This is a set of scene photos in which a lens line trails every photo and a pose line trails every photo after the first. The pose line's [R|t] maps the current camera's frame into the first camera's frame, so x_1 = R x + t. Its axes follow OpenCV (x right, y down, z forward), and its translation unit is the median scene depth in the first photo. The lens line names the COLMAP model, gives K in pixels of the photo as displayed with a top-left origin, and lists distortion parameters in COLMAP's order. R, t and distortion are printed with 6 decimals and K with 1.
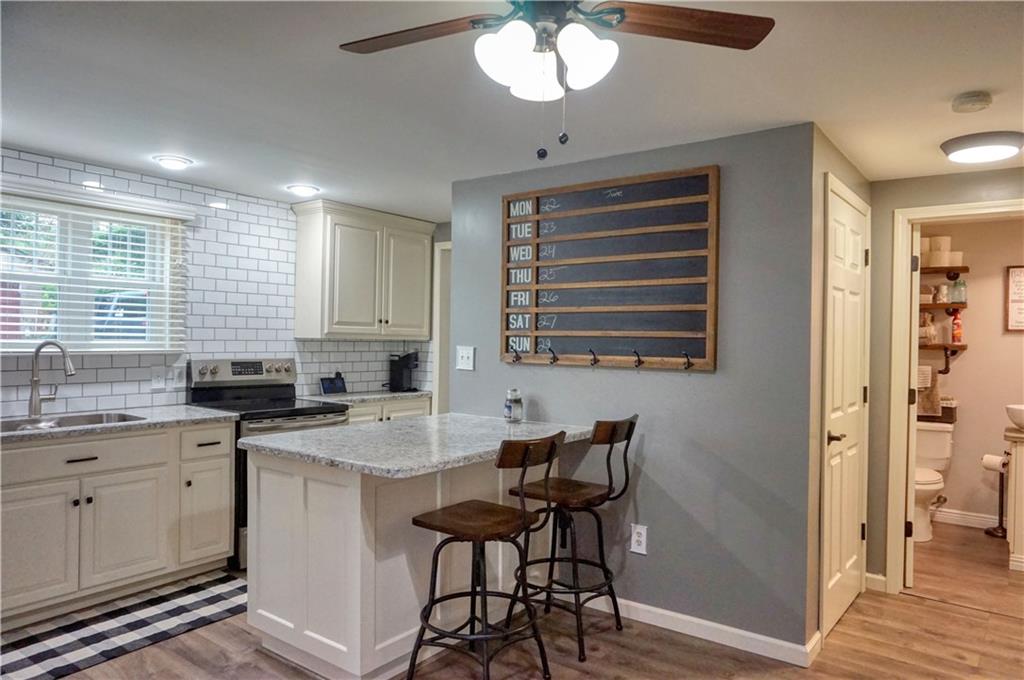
lens RADIAL K [[674.1, 0, 512.0], [0, 674.1, 340.0], [0, 0, 1]] dist [0.001984, 0.000993]
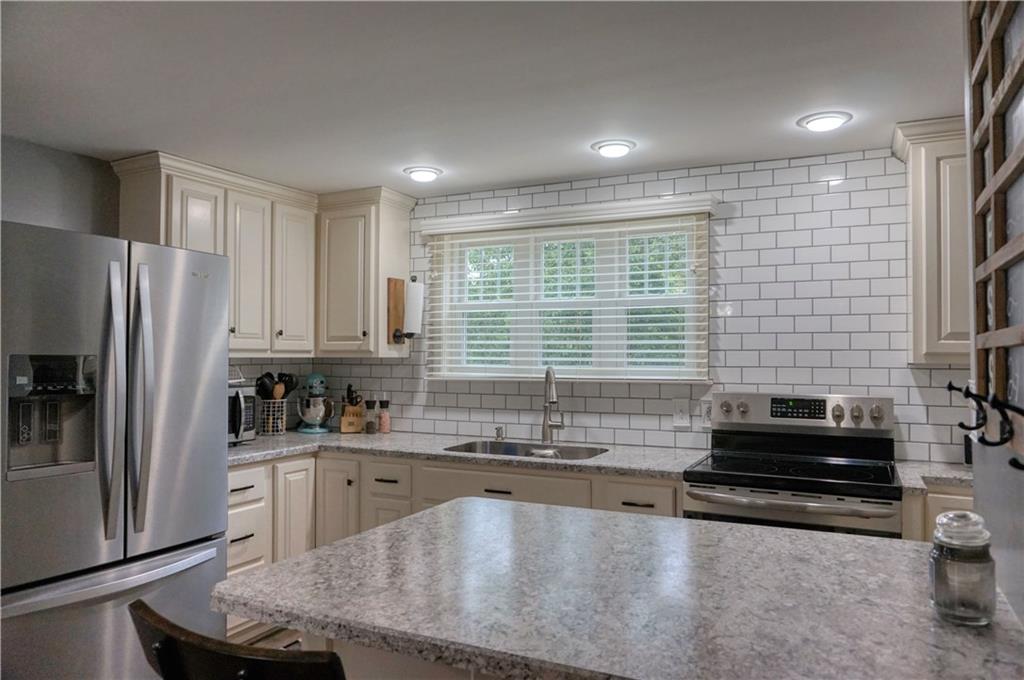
lens RADIAL K [[704.7, 0, 512.0], [0, 704.7, 340.0], [0, 0, 1]] dist [0.000381, 0.000010]
pose [[0.203846, -0.038126, -0.978260, 0.340778], [-0.004833, 0.999190, -0.039949, 0.003940], [0.978991, 0.012871, 0.203497, 0.802438]]
